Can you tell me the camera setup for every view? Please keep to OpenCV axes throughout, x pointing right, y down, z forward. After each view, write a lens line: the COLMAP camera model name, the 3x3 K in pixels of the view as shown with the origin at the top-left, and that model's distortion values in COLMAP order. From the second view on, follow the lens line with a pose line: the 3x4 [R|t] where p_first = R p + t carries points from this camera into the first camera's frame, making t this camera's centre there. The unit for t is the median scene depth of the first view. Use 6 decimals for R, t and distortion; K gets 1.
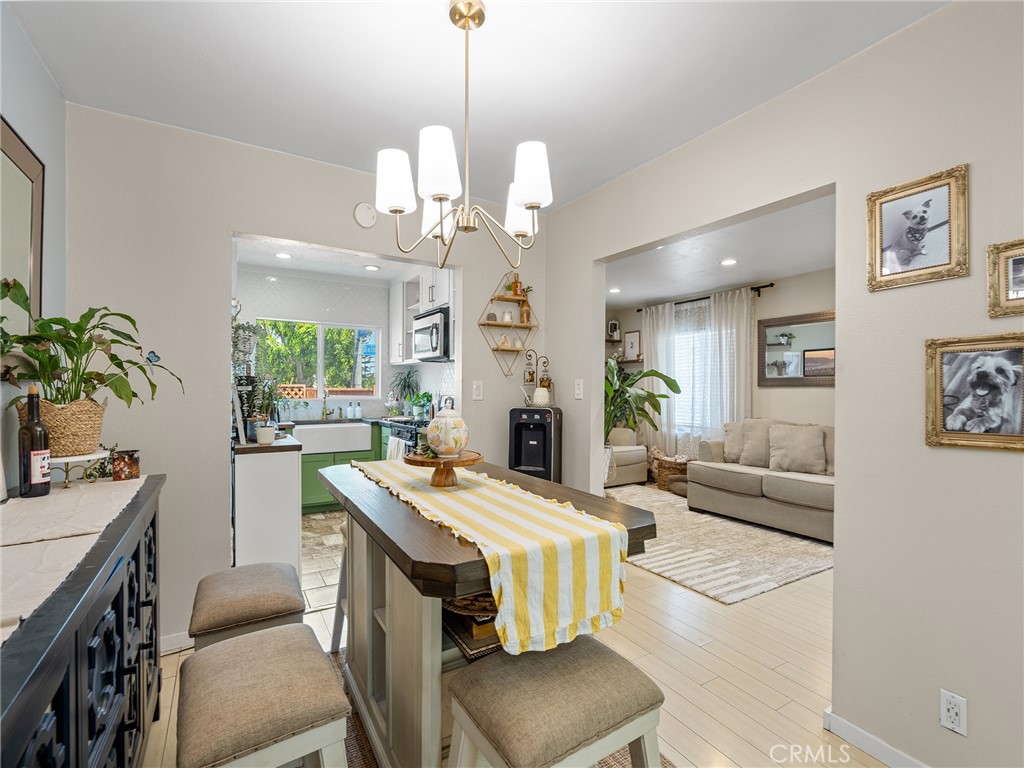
lens RADIAL K [[469.6, 0, 505.2], [0, 469.6, 390.3], [0, 0, 1]] dist [-0.007475, 0.002936]
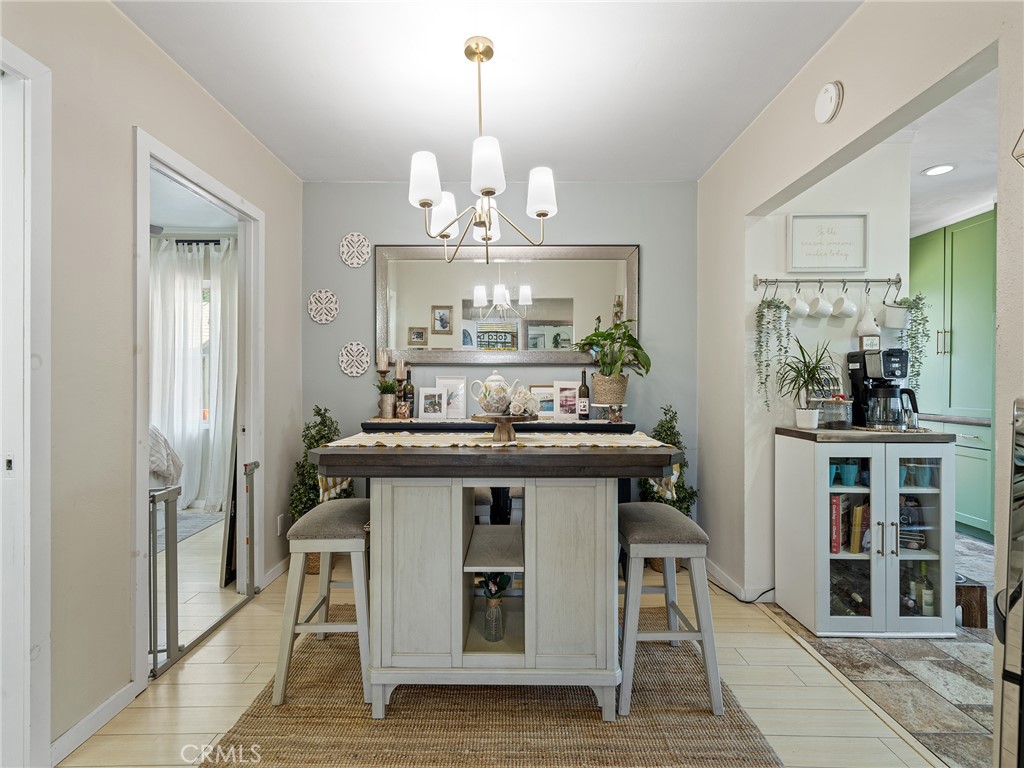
lens RADIAL K [[469.6, 0, 506.1], [0, 469.6, 382.2], [0, 0, 1]] dist [-0.007475, 0.002936]
pose [[-0.518717, -0.010010, -0.854887, 0.268104], [-0.011490, 0.999923, -0.004737, 0.019241], [0.854869, 0.007365, -0.518792, 0.497793]]
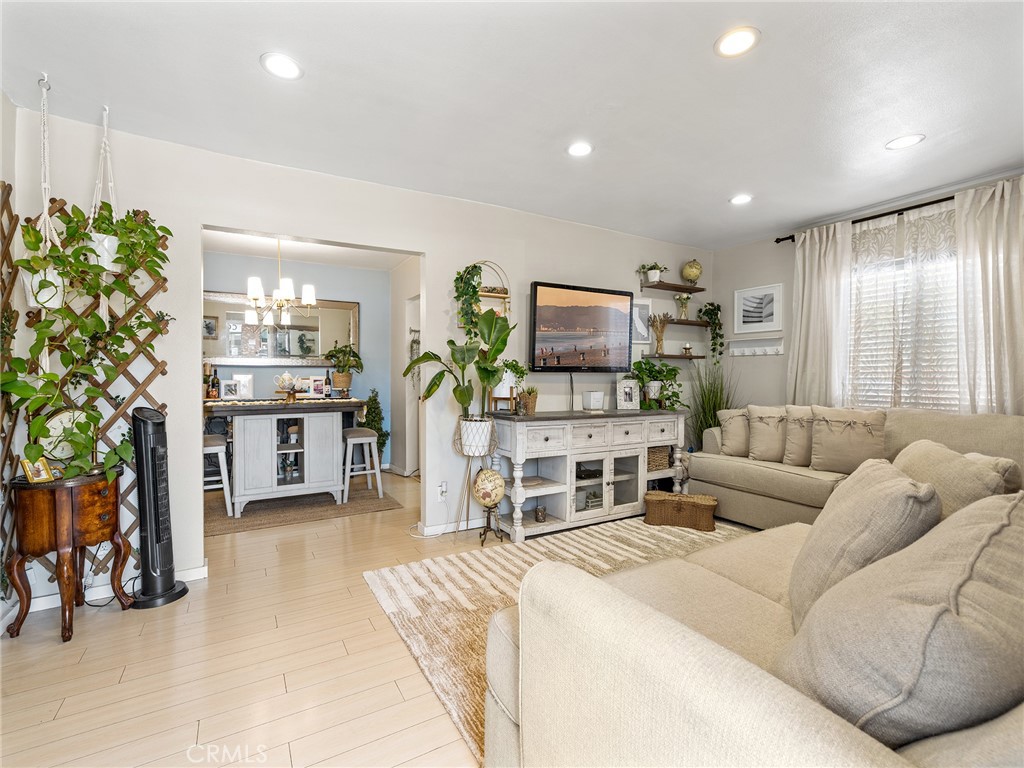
lens RADIAL K [[469.6, 0, 511.1], [0, 469.6, 380.0], [0, 0, 1]] dist [-0.007475, 0.002936]
pose [[-0.006507, -0.002455, -0.999976, 0.778151], [-0.004725, 0.999986, -0.002424, 0.023810], [0.999968, 0.004709, -0.006518, 0.699679]]
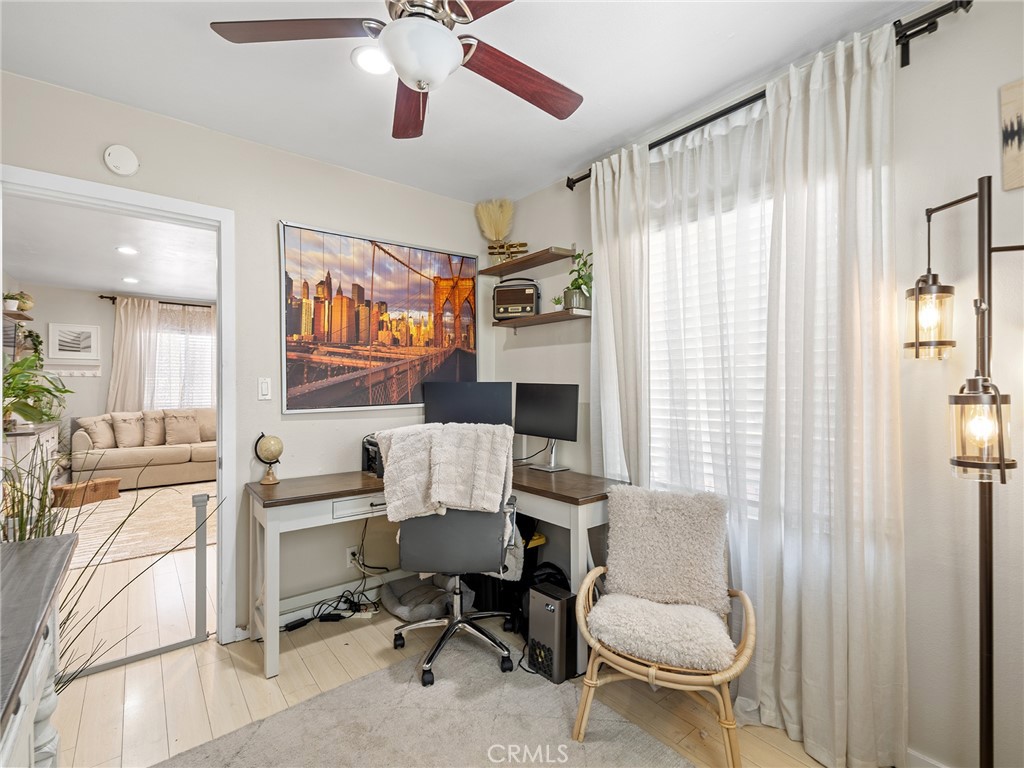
lens RADIAL K [[469.6, 0, 509.8], [0, 469.6, 384.9], [0, 0, 1]] dist [-0.007475, 0.002936]
pose [[0.990503, -0.012417, 0.136927, 0.800104], [0.012582, 0.999921, -0.000343, 0.007790], [-0.136912, 0.002063, 0.990581, -0.137053]]
